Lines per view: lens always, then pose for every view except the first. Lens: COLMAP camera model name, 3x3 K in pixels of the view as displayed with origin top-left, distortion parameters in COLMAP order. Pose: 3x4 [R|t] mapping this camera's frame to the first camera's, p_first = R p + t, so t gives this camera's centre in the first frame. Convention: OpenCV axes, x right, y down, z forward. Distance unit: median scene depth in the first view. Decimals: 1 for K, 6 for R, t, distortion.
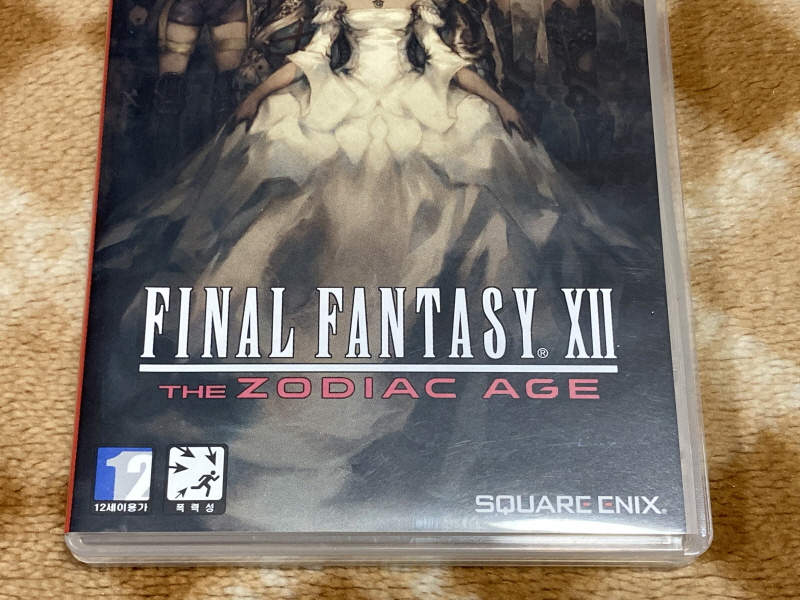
lens RADIAL K [[1379.1, 0, 400.0], [0, 1379.1, 300.0], [0, 0, 1]] dist [0.250807, -1.422154]
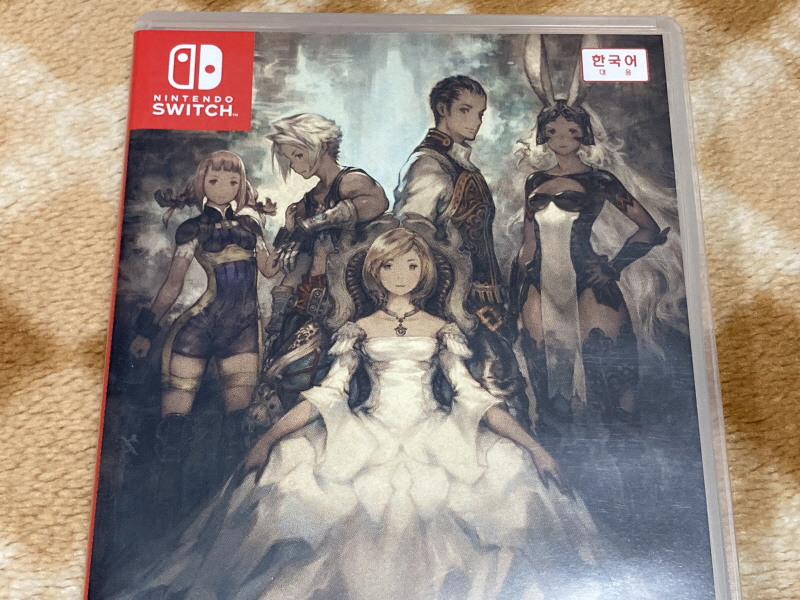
lens RADIAL K [[1379.1, 0, 400.0], [0, 1379.1, 300.0], [0, 0, 1]] dist [0.250807, -1.422154]
pose [[0.999993, 0.002640, -0.002688, -0.013861], [-0.002786, 0.998449, -0.055599, -0.186017], [0.002537, 0.055606, 0.998450, 0.084122]]
